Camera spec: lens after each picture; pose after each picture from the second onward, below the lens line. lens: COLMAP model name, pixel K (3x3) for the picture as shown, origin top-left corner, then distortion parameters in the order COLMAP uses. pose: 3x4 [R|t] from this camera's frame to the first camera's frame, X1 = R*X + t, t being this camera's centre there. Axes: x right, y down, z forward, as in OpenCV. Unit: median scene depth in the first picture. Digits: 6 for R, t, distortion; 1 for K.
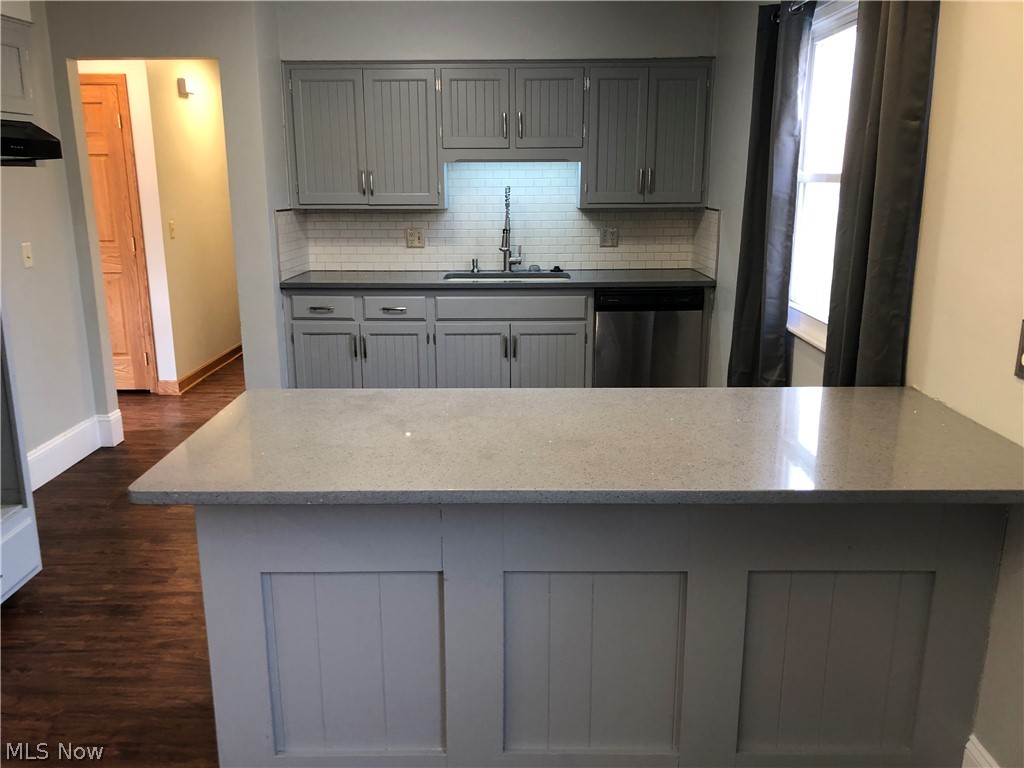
lens RADIAL K [[835.5, 0, 492.9], [0, 835.5, 385.7], [0, 0, 1]] dist [0.141488, -0.607085]
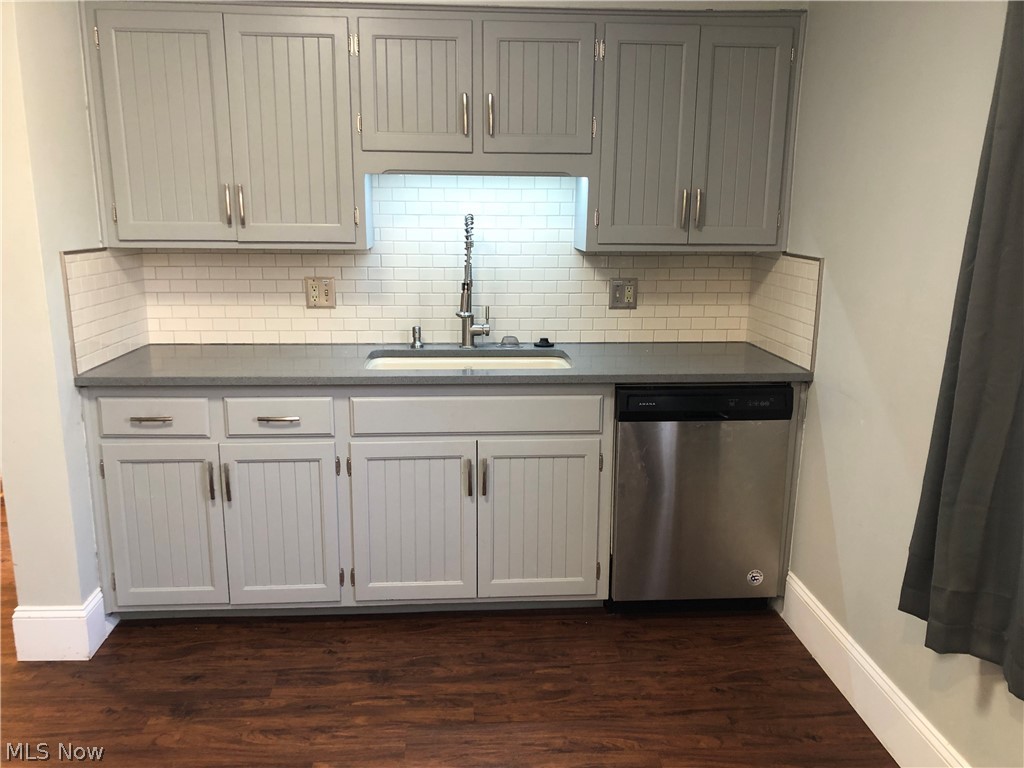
lens RADIAL K [[818.6, 0, 512.0], [0, 818.6, 384.0], [0, 0, 1]] dist [0.055640, -0.187081]
pose [[0.994965, -0.006611, 0.100009, -0.012675], [0.009213, 0.999630, -0.025574, -0.098321], [-0.099803, 0.026367, 0.994658, 0.406269]]
